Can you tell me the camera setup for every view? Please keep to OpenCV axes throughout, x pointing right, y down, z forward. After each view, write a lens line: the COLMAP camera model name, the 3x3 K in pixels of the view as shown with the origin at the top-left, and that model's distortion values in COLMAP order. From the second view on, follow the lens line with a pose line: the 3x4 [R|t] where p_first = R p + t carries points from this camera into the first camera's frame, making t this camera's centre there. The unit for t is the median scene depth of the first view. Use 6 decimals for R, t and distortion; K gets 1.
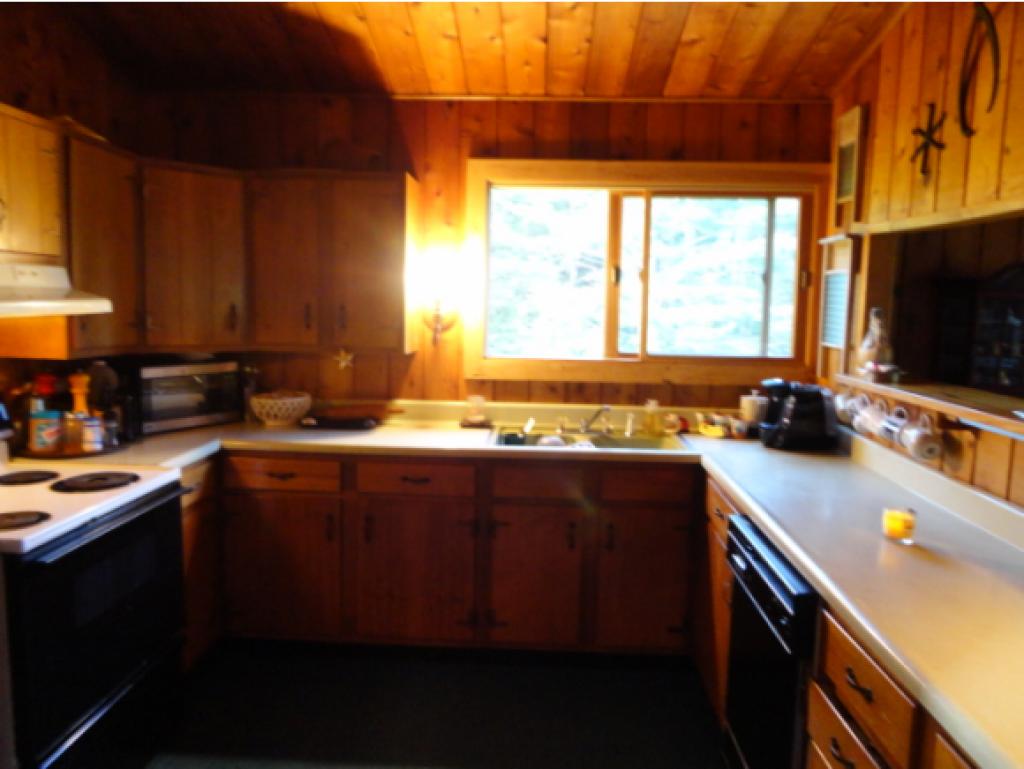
lens RADIAL K [[746.9, 0, 508.6], [0, 746.9, 383.8], [0, 0, 1]] dist [-0.008328, 0.019650]
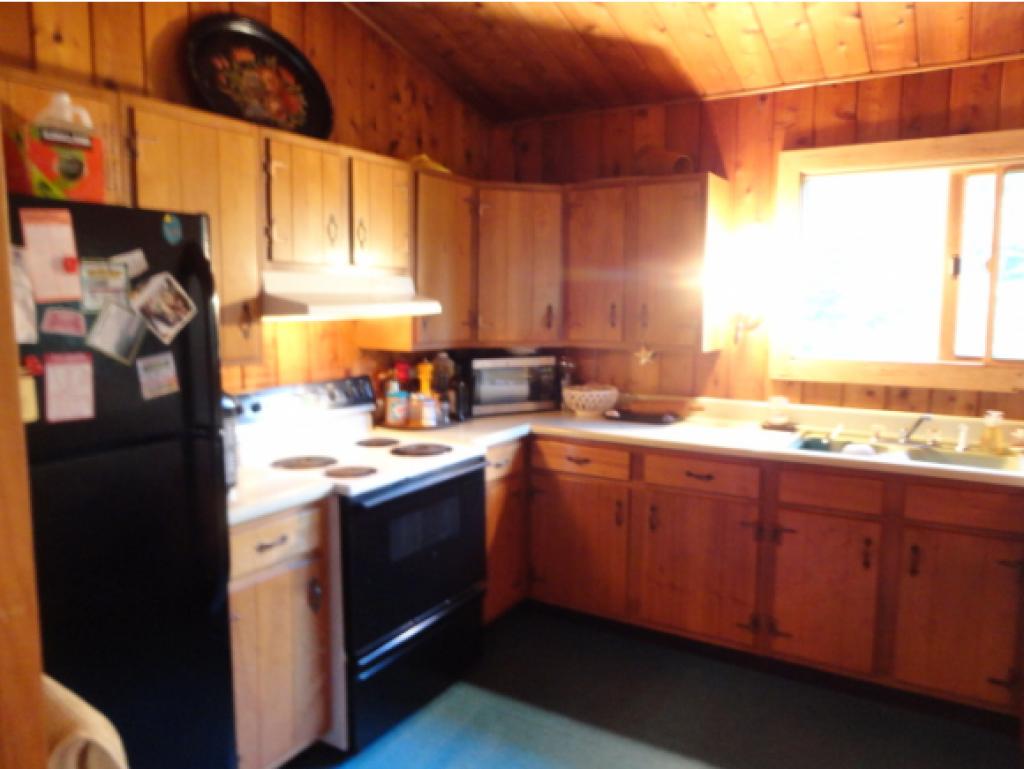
lens RADIAL K [[746.9, 0, 515.6], [0, 746.9, 382.2], [0, 0, 1]] dist [-0.008328, 0.019650]
pose [[0.880039, 0.035882, -0.473544, 0.125352], [-0.037477, 0.999279, 0.006072, 0.004569], [0.473420, 0.012404, 0.880749, -0.011619]]
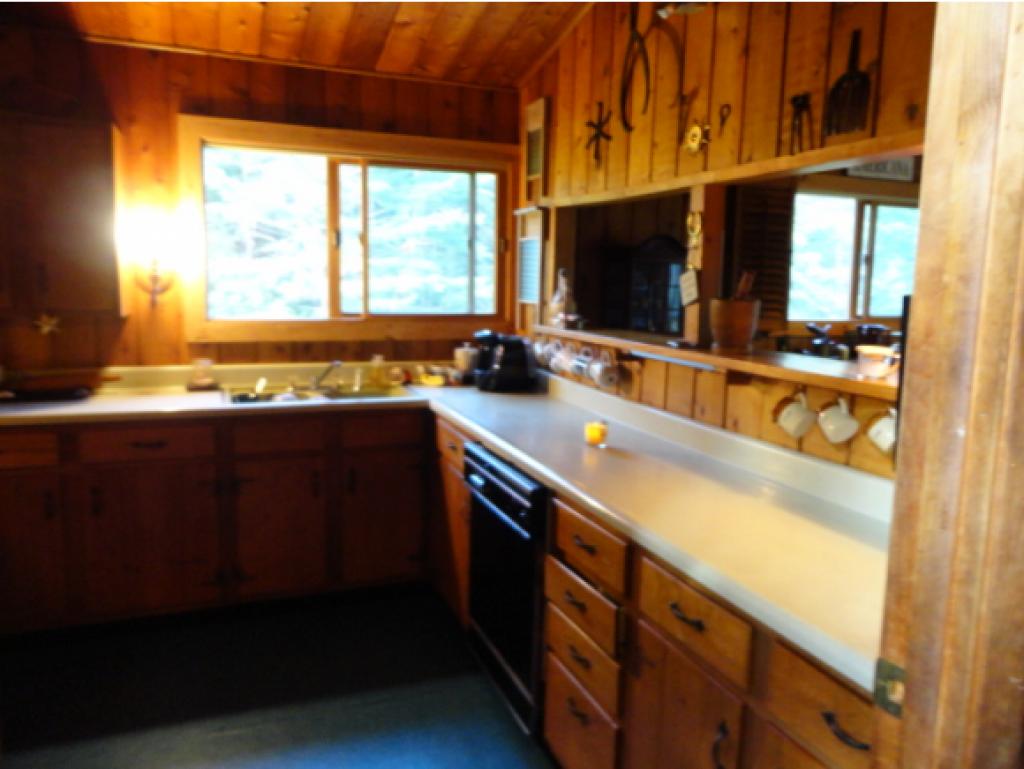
lens RADIAL K [[746.9, 0, 504.3], [0, 746.9, 383.3], [0, 0, 1]] dist [-0.008328, 0.019650]
pose [[0.915299, -0.055759, 0.398896, -0.080920], [0.041934, 0.998181, 0.043309, 0.025349], [-0.400586, -0.022913, 0.915973, -0.069608]]
